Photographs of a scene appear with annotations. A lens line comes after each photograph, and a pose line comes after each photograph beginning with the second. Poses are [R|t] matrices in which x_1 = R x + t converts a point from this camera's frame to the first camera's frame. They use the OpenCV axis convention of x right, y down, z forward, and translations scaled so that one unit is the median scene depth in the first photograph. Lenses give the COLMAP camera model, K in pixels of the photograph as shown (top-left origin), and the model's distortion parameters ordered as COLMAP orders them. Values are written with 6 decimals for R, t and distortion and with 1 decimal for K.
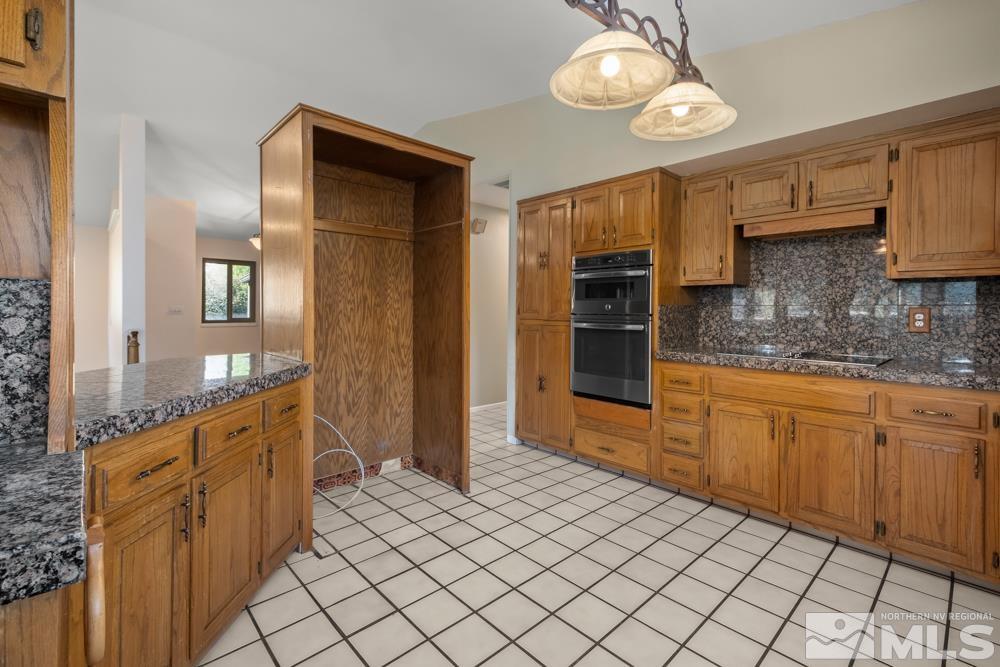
lens RADIAL K [[447.6, 0, 519.8], [0, 447.6, 311.5], [0, 0, 1]] dist [0.014519, -0.000214]
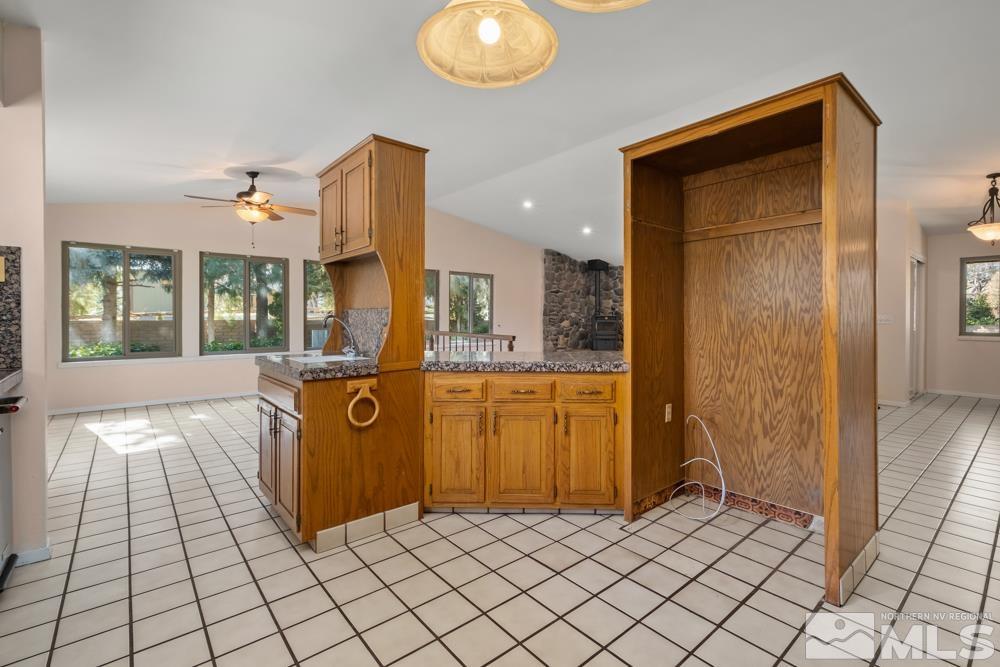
lens RADIAL K [[447.6, 0, 503.6], [0, 447.6, 318.2], [0, 0, 1]] dist [0.014519, -0.000214]
pose [[-0.071174, -0.007121, -0.997438, 0.539316], [-0.004405, 0.999967, -0.006825, 0.005913], [0.997454, 0.003908, -0.071203, 0.558177]]
